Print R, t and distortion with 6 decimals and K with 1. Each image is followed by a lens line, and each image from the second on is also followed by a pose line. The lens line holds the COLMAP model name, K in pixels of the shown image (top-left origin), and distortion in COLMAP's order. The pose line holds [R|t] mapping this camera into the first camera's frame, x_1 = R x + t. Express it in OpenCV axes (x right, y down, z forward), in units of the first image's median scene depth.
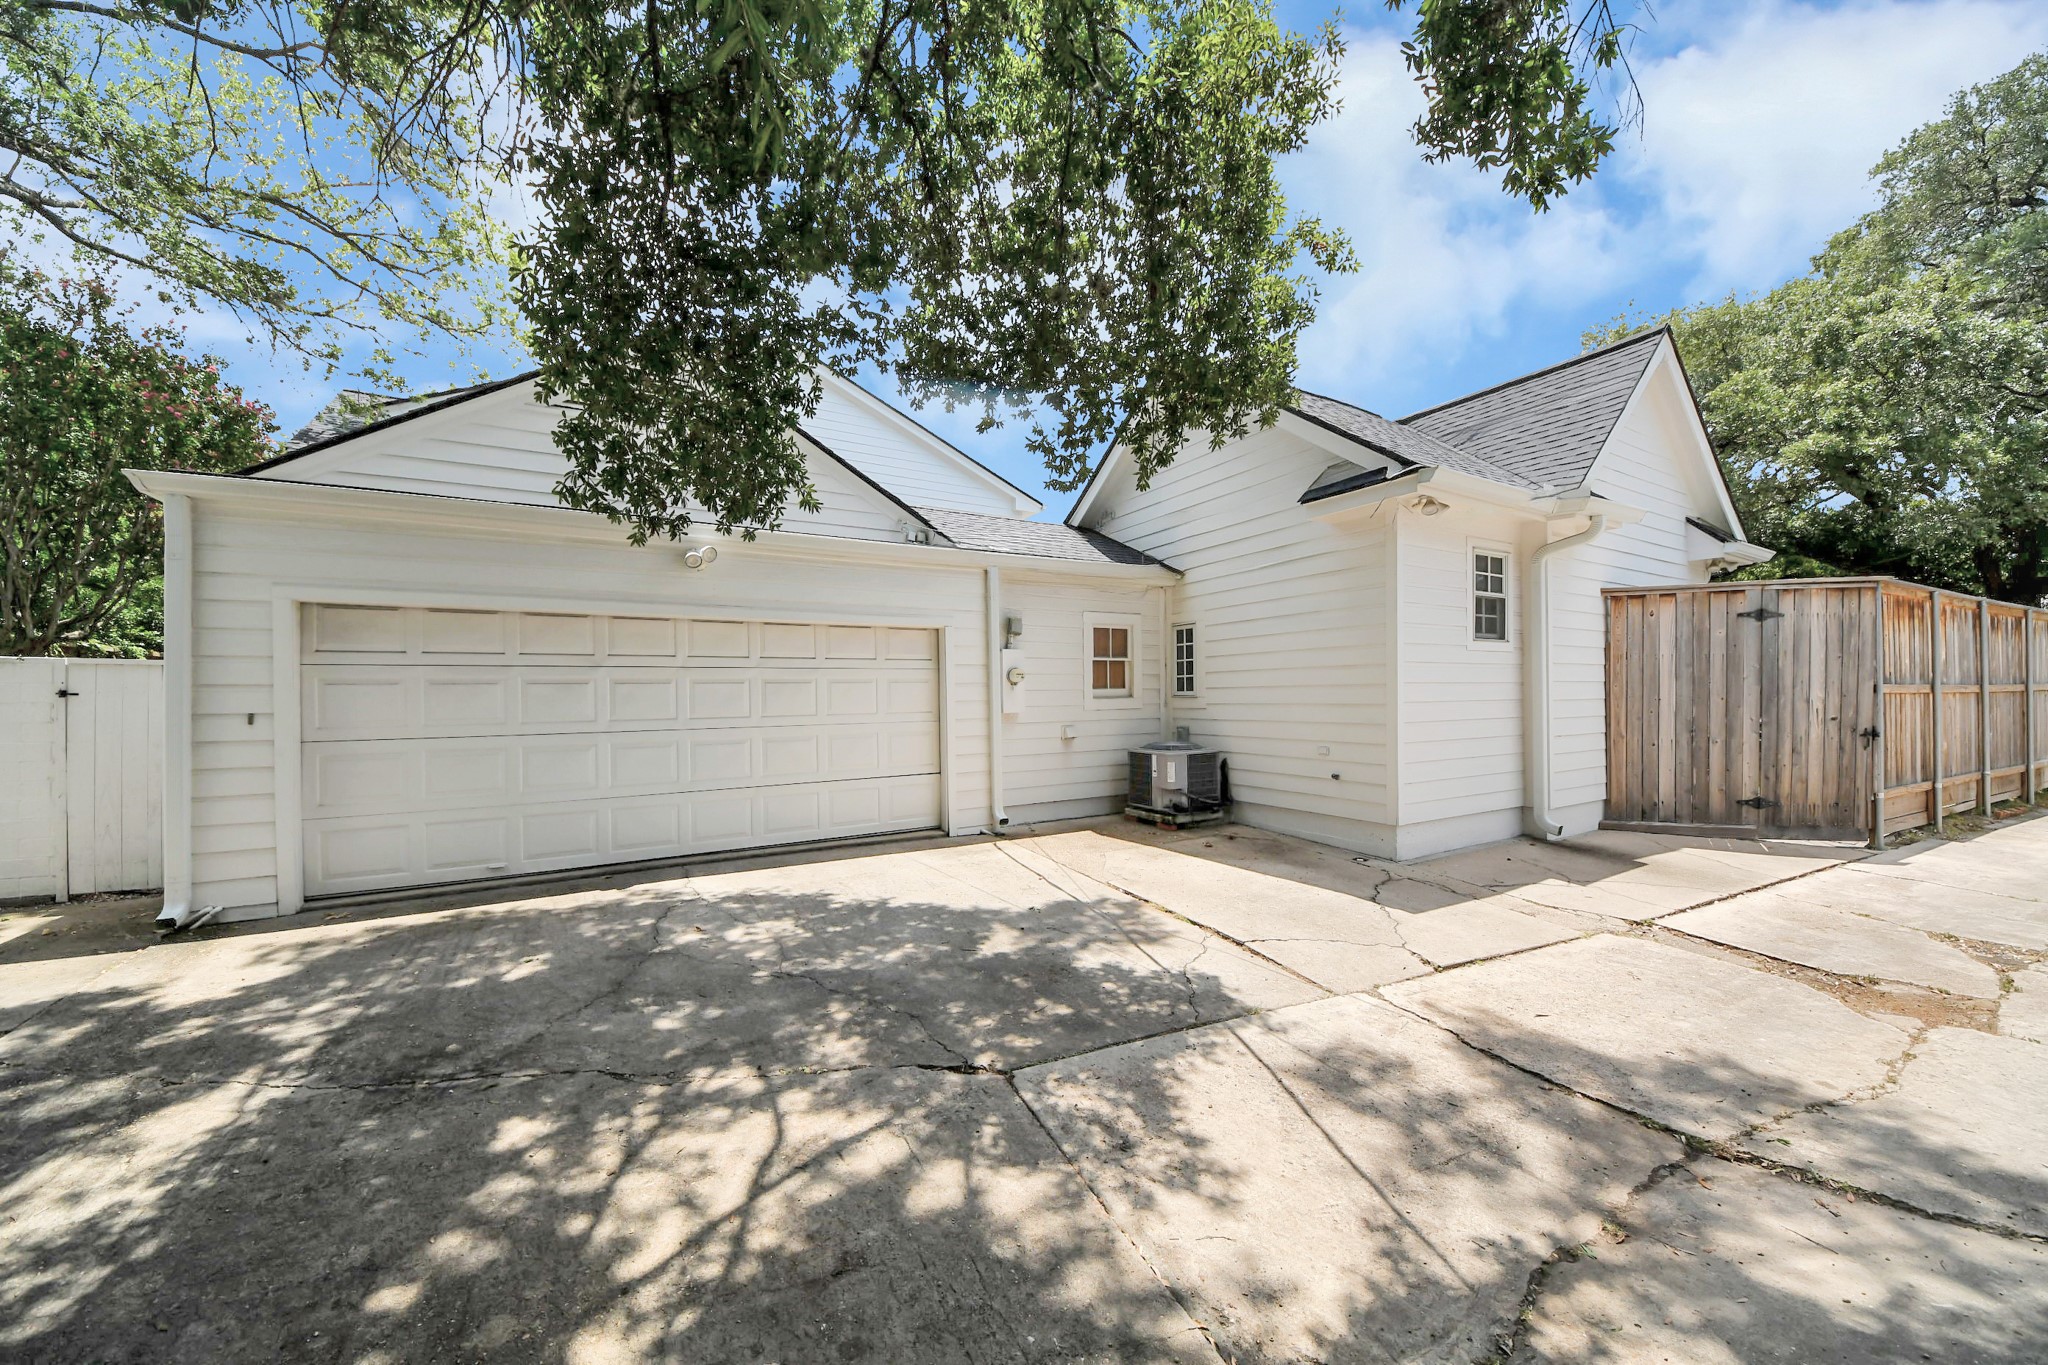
lens RADIAL K [[723.4, 0, 969.1], [0, 723.4, 702.5], [0, 0, 1]] dist [0.015176, -0.008996]
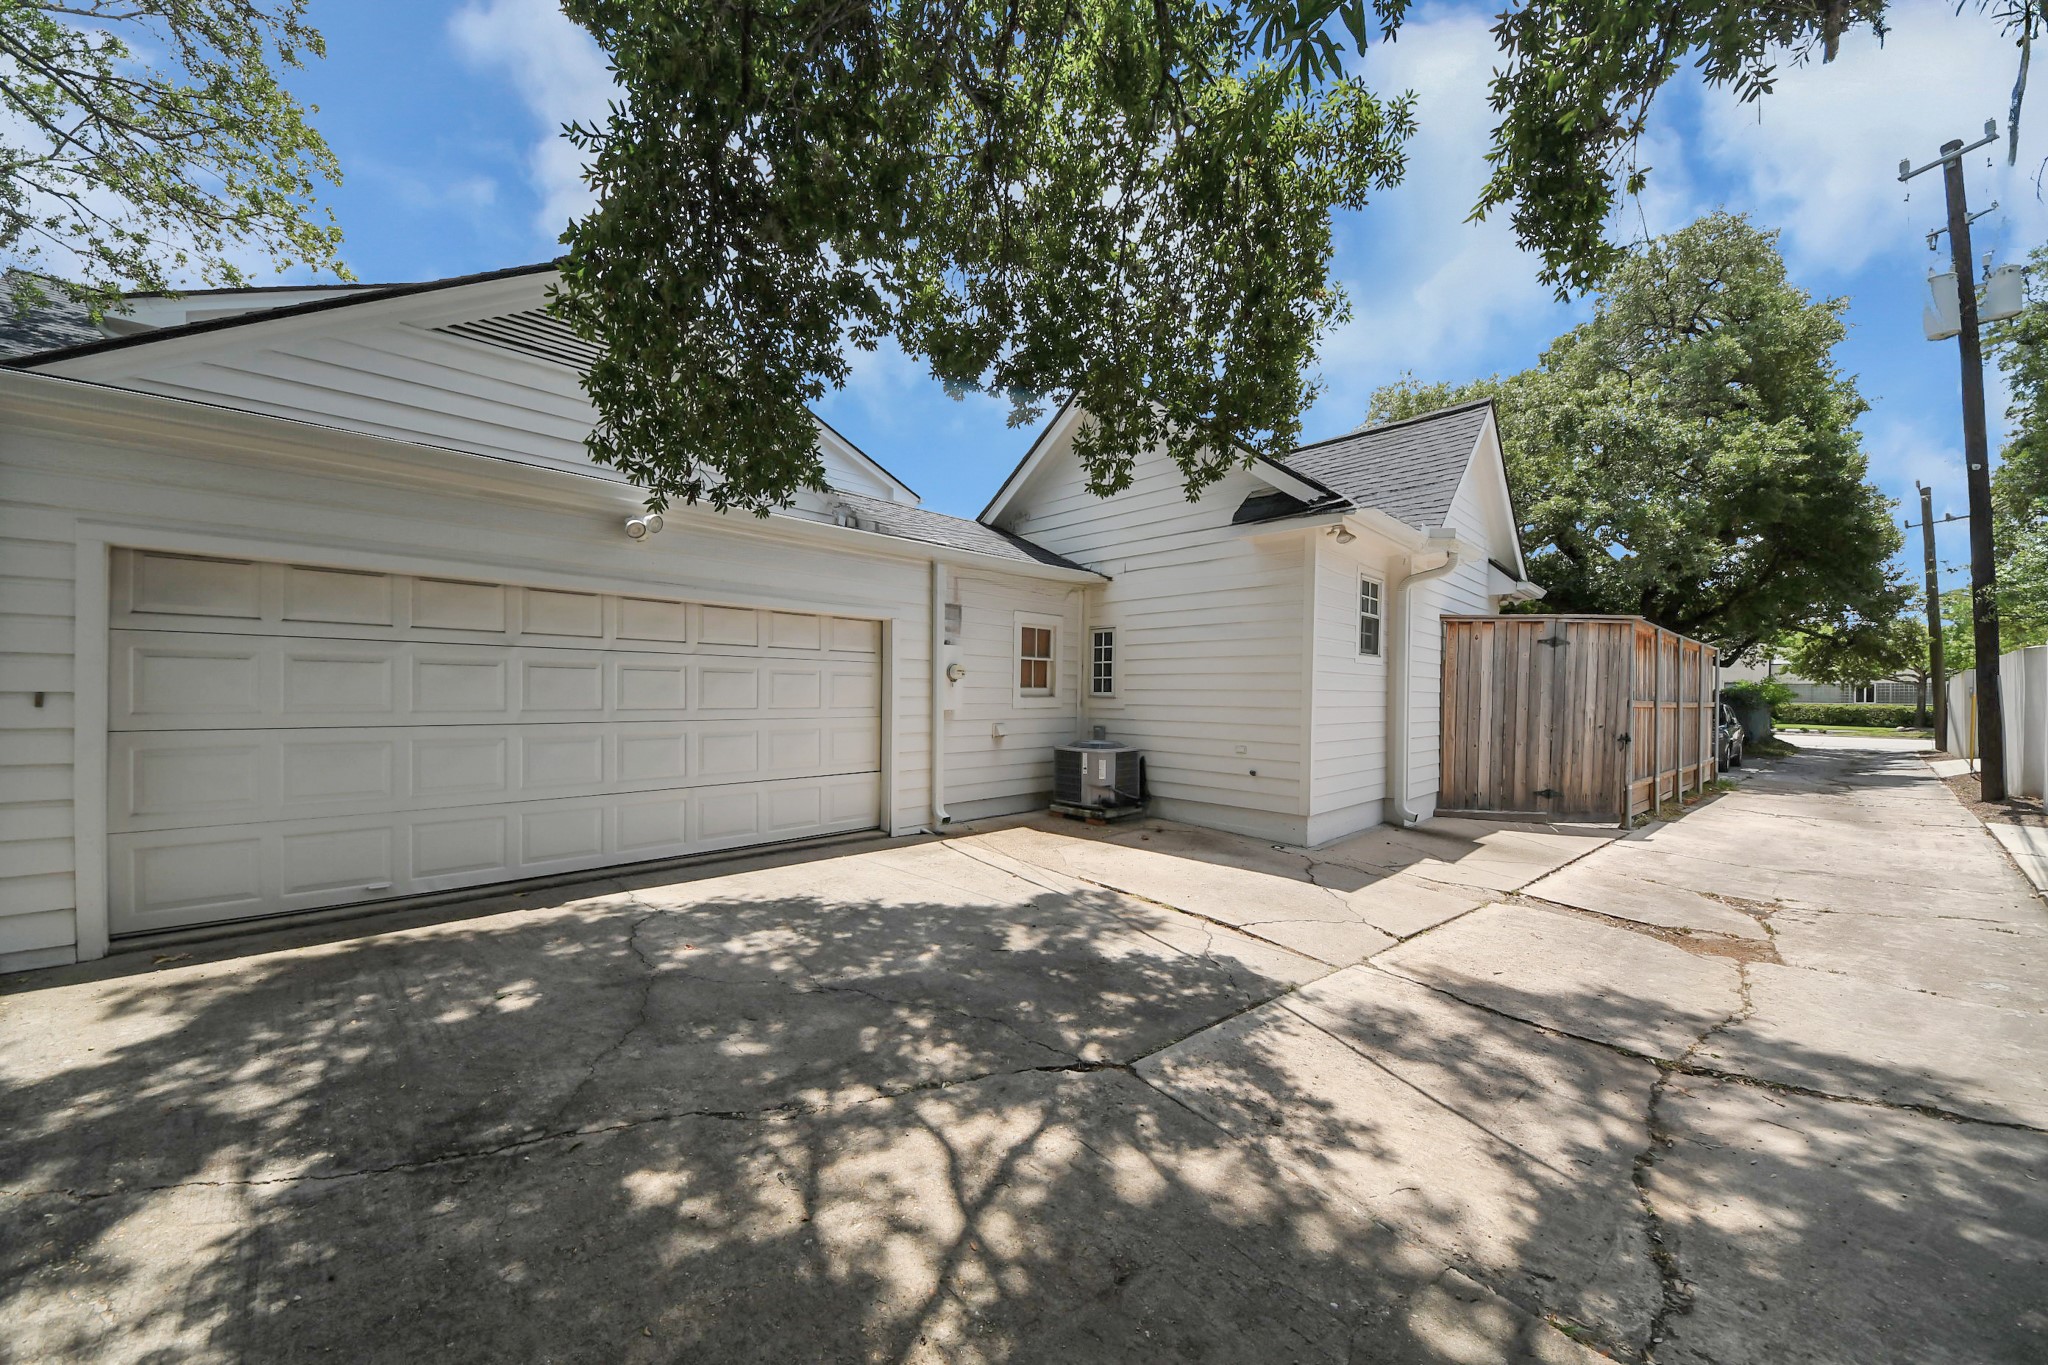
lens RADIAL K [[727.5, 0, 1019.0], [0, 727.5, 707.3], [0, 0, 1]] dist [0.012673, -0.009227]
pose [[0.969584, 0.020228, 0.243923, -0.141419], [-0.022916, 0.999704, 0.008189, 0.001648], [-0.243685, -0.013529, 0.969760, 0.018128]]
